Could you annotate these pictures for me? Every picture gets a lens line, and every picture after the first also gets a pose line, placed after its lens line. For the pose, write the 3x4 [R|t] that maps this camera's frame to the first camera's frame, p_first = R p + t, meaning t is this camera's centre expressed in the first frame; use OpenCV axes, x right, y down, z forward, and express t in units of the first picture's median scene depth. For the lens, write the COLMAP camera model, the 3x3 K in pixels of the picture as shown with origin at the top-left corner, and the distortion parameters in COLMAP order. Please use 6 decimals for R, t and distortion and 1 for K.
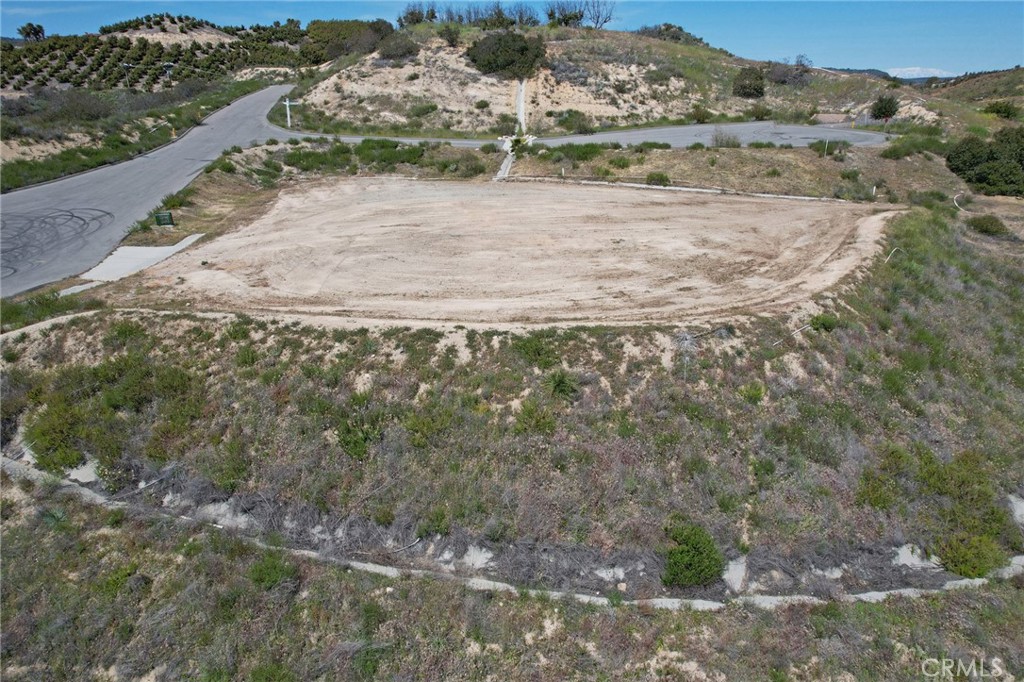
lens RADIAL K [[653.7, 0, 511.4], [0, 653.7, 337.6], [0, 0, 1]] dist [-0.083395, 0.078620]
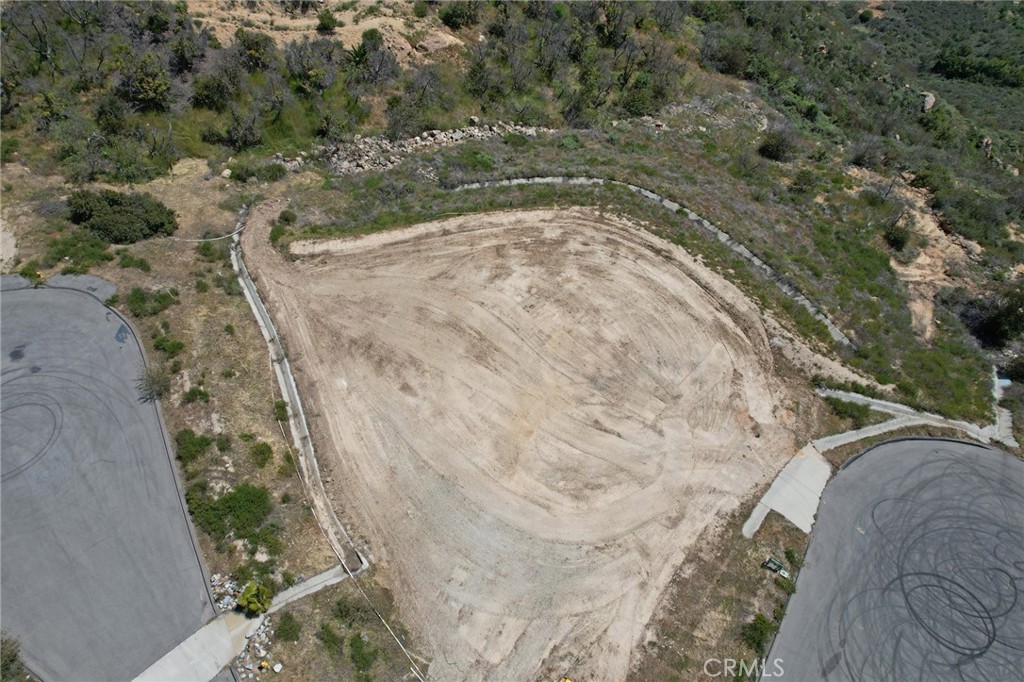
lens RADIAL K [[653.7, 0, 511.4], [0, 653.7, 337.6], [0, 0, 1]] dist [-0.083395, 0.078620]
pose [[-0.720821, -0.551665, 0.419624, -0.301589], [0.256233, 0.350434, 0.900855, -0.914326], [-0.644020, 0.756877, -0.111245, 0.724788]]
